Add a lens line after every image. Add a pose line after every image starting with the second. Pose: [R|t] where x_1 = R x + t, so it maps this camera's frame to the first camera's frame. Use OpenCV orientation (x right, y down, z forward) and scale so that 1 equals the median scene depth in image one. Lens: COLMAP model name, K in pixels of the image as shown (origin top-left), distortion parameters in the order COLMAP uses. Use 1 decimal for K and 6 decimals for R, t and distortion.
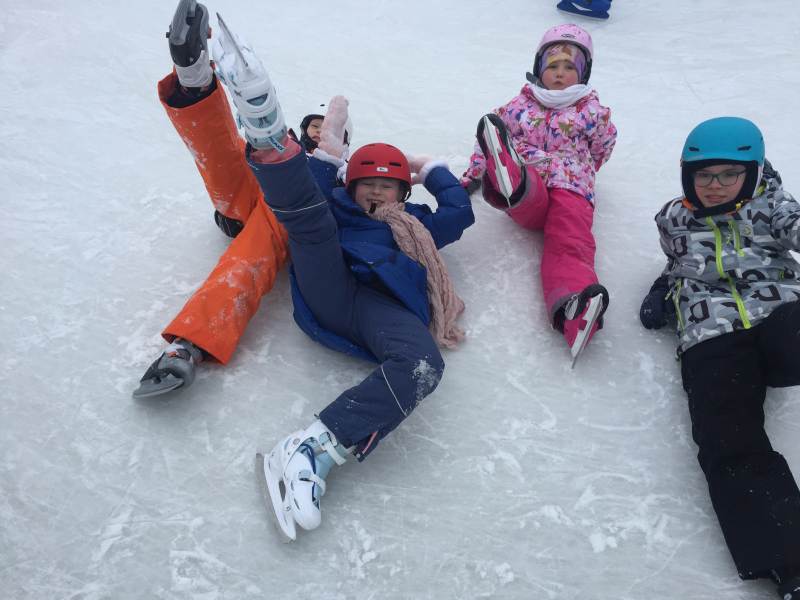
lens RADIAL K [[674.0, 0, 412.0], [0, 674.0, 298.6], [0, 0, 1]] dist [0.080303, -0.087236]
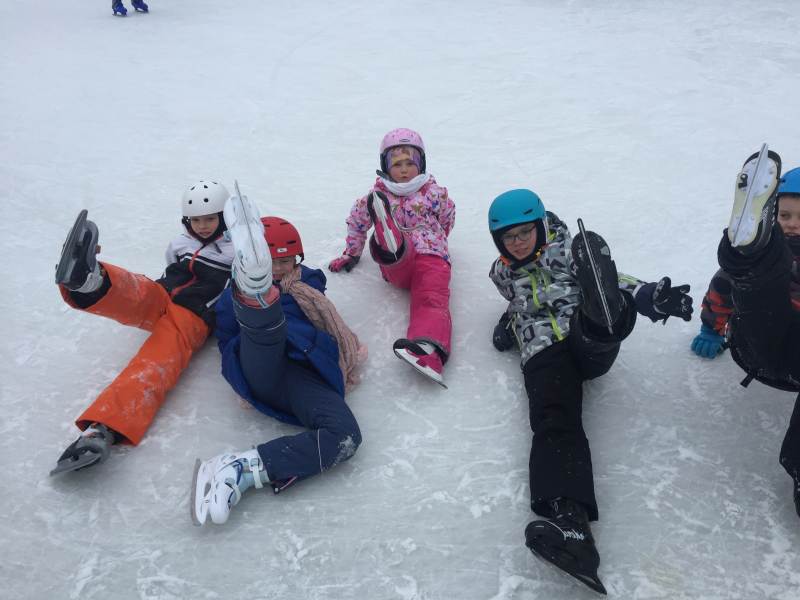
lens RADIAL K [[674.0, 0, 412.0], [0, 674.0, 298.6], [0, 0, 1]] dist [0.080303, -0.087236]
pose [[0.980137, -0.128147, 0.151361, 0.005269], [0.145693, 0.983068, -0.111133, 0.079297], [-0.134557, 0.130978, 0.982211, -0.306728]]
